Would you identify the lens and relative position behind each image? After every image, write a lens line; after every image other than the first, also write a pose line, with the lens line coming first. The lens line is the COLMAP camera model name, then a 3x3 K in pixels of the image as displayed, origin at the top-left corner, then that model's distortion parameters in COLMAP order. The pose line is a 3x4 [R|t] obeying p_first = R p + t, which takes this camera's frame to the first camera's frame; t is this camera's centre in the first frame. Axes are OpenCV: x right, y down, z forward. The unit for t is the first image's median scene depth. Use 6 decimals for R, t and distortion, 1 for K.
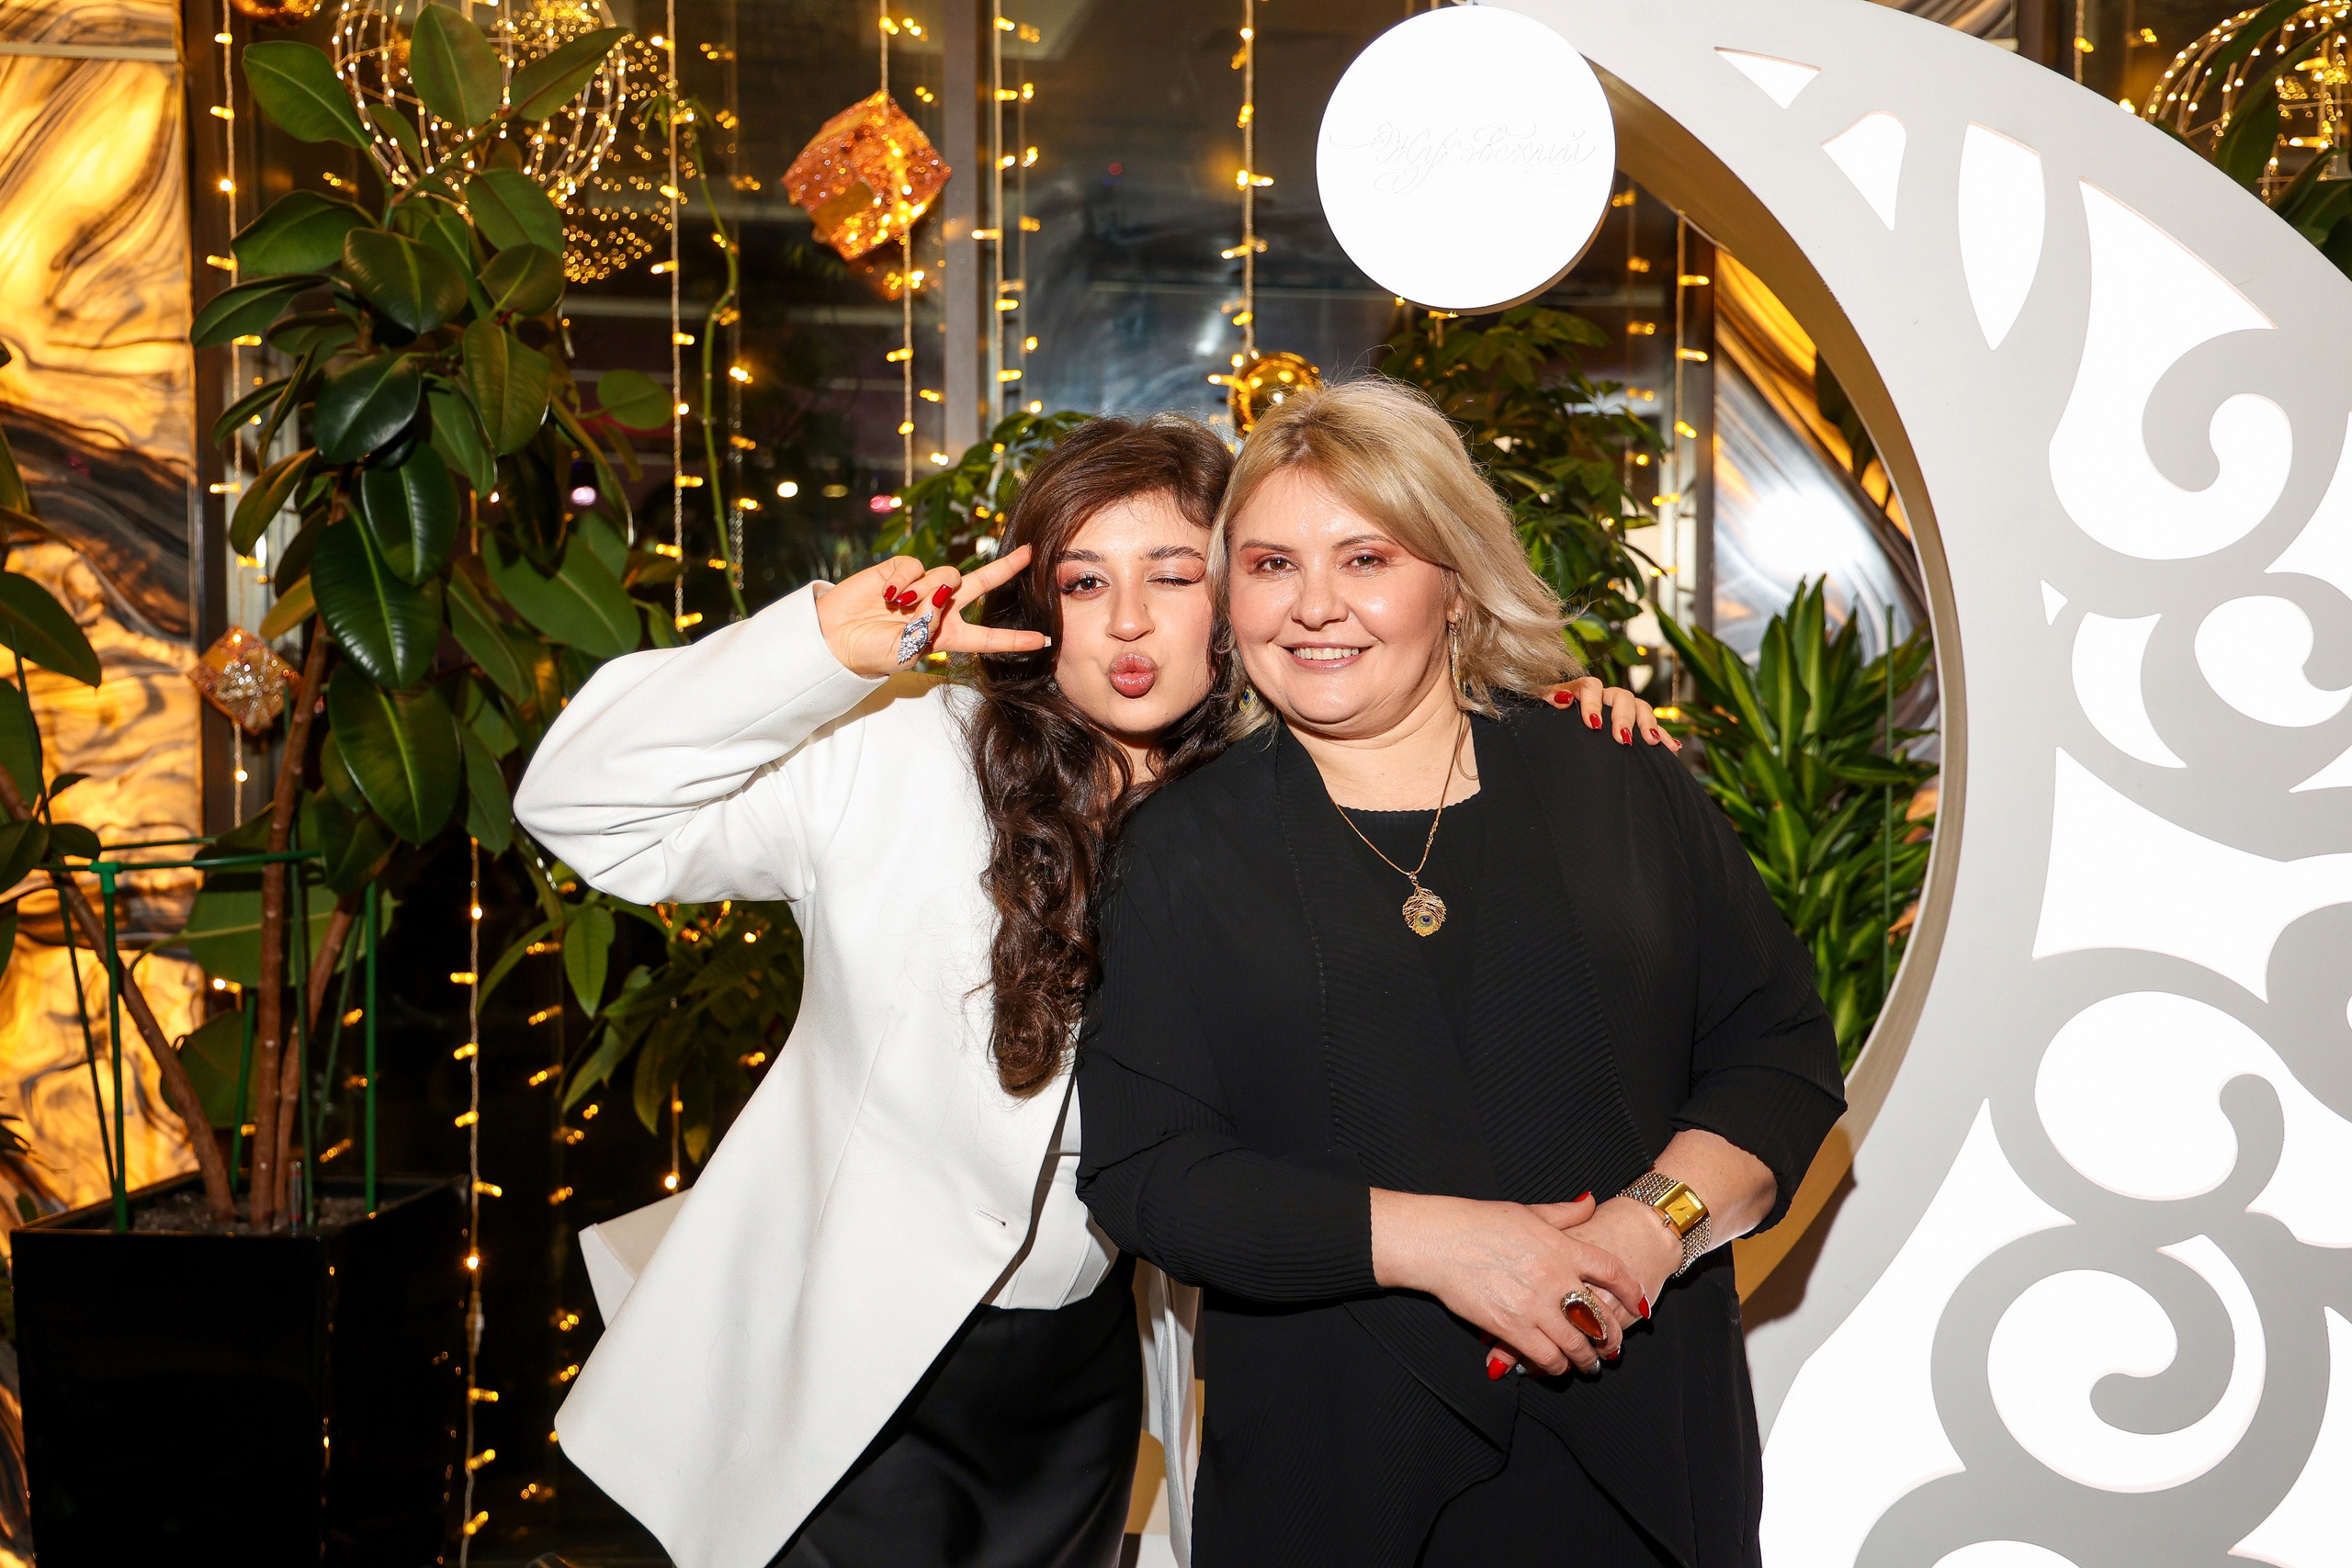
lens RADIAL K [[2702.9, 0, 1176.0], [0, 2702.9, 784.0], [0, 0, 1]] dist [0.049979, 0.150631]
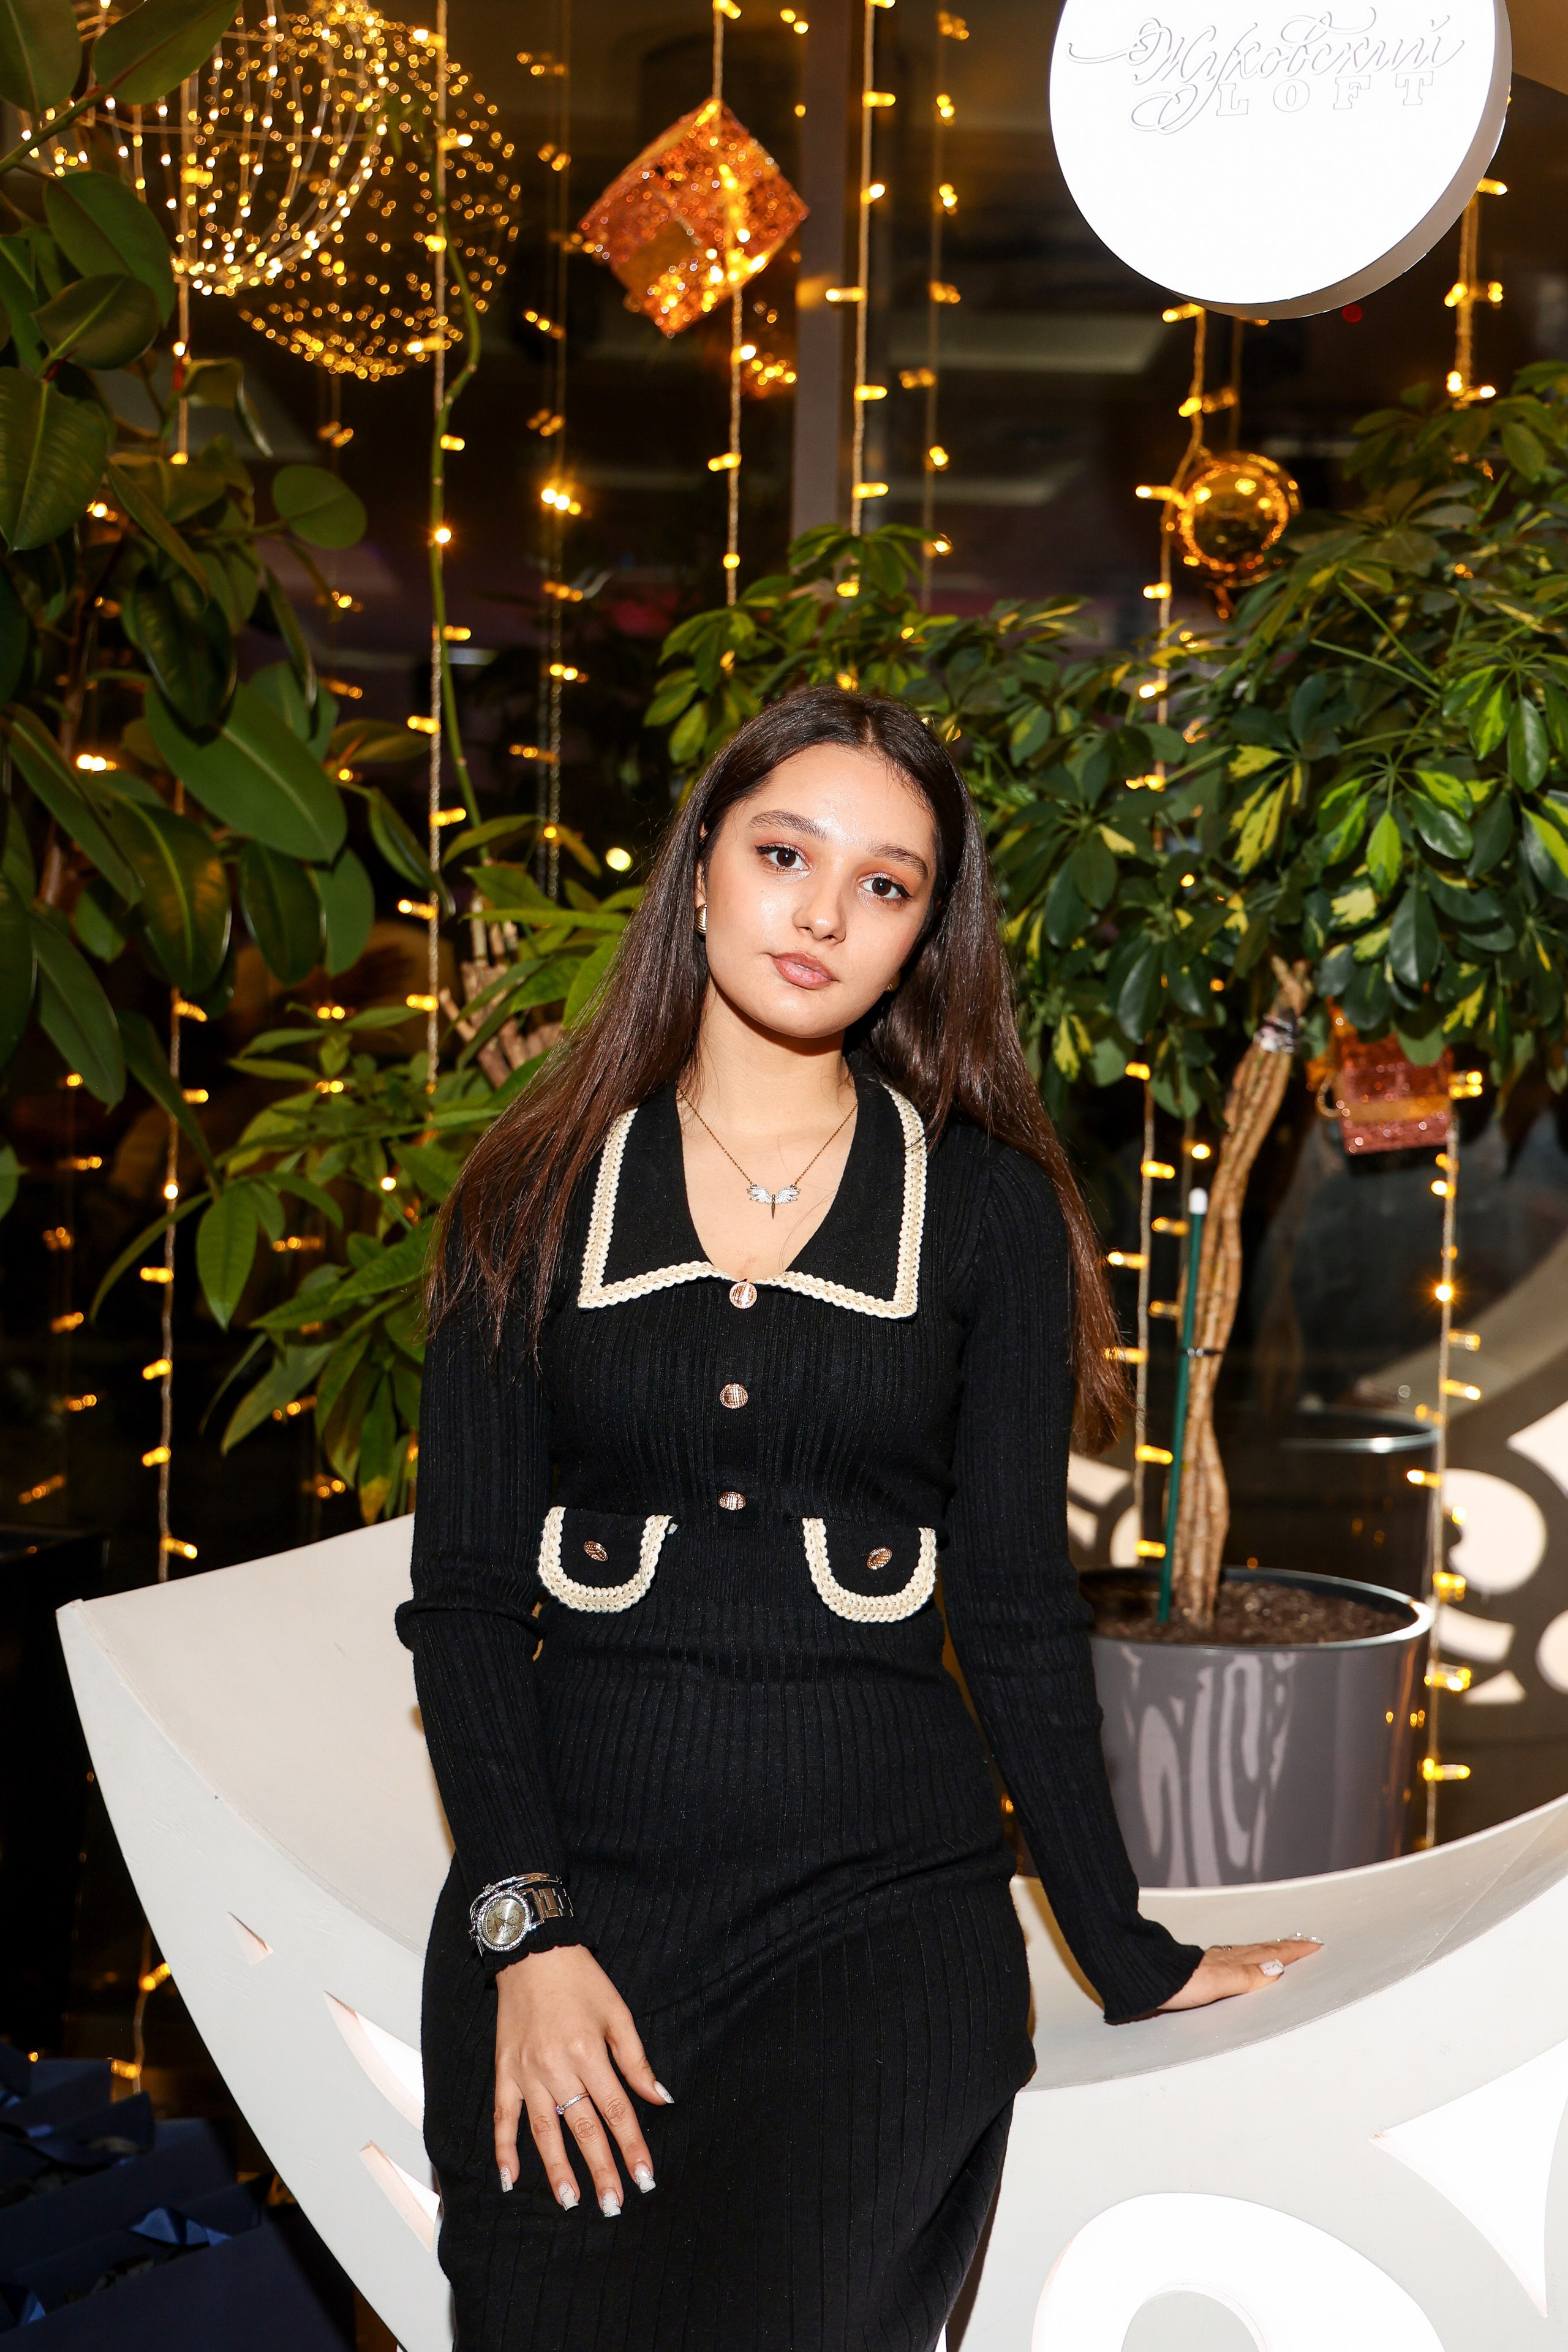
lens RADIAL K [[3341.3, 0, 784.0], [0, 3341.3, 1176.0], [0, 0, 1]] dist [0.148239, 0.074873]
pose [[0.983274, 0.034081, -0.178913, 0.086626], [-0.029622, 0.999182, 0.027540, 0.011675], [0.179705, -0.021780, 0.983479, 0.090771]]
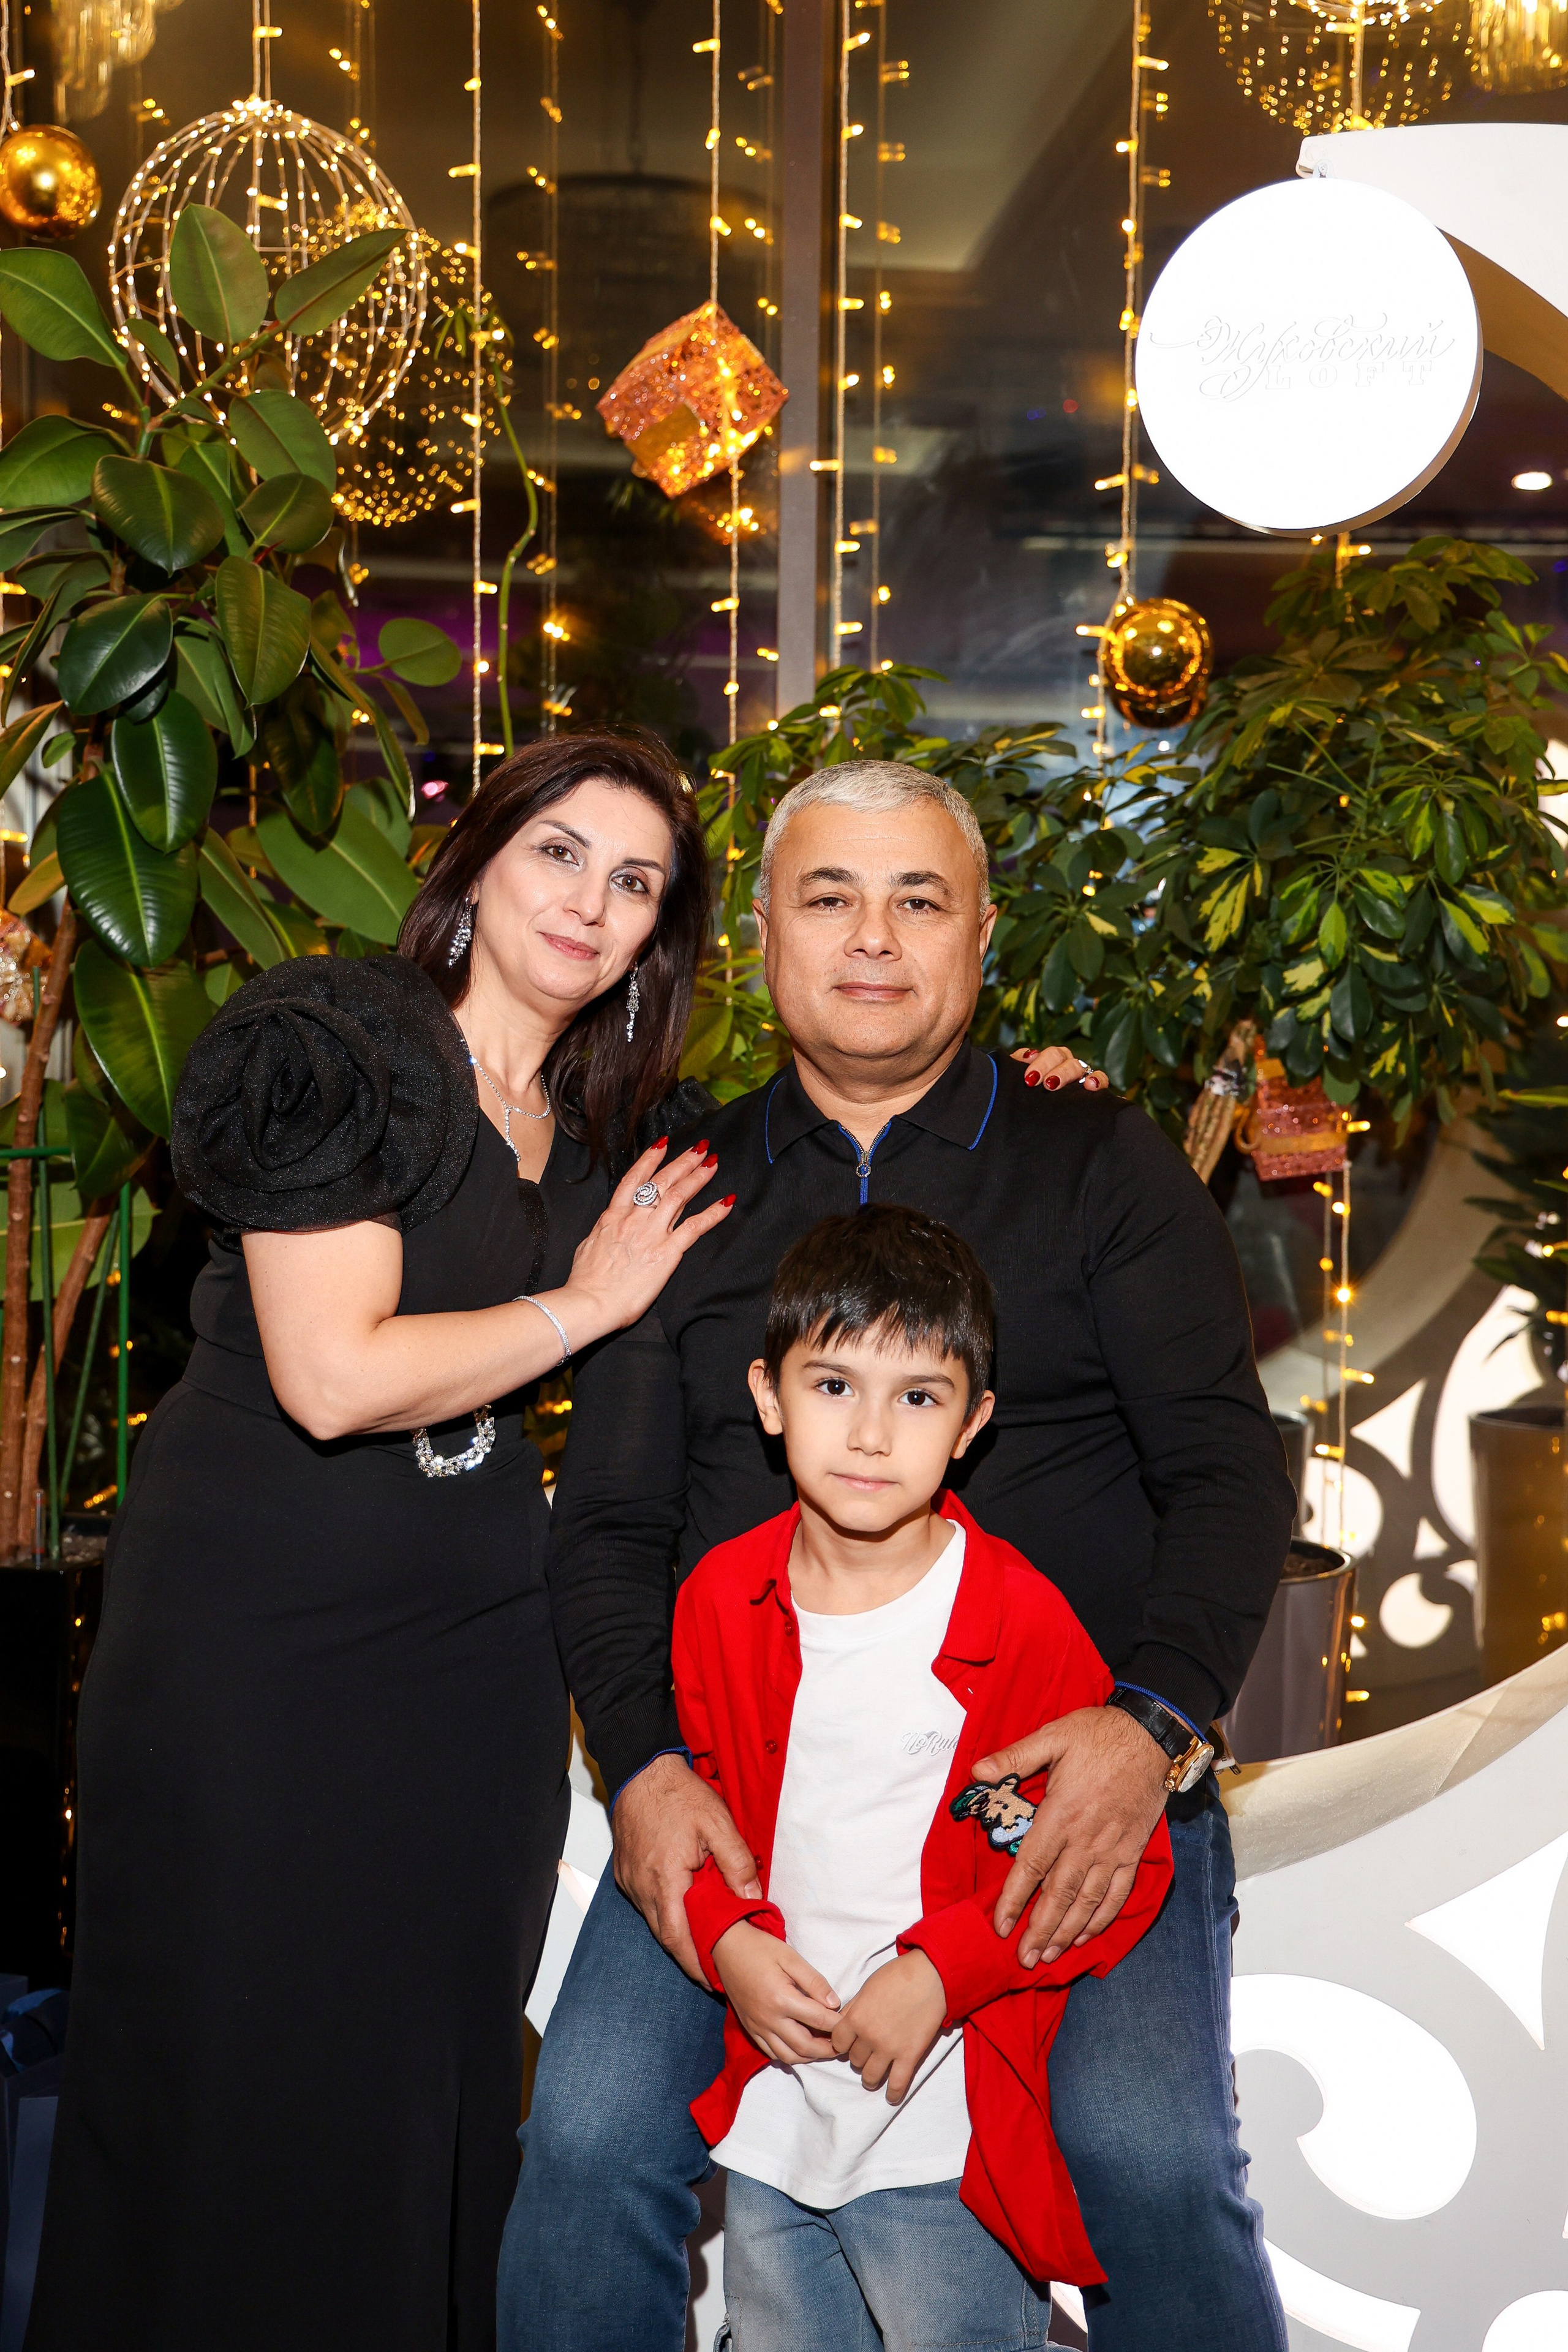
lens RADIAL K [[3202.8, 0, 778.6], [0, 3202.8, 1162.9], [0, 0, 1]] dist [0.138173, 0.065361]
pose [[0.993947, 0.015637, -0.108745, 0.031941], [-0.014922, 0.999861, 0.007386, 0.015130], [0.108845, -0.005718, 0.994042, -0.038611]]
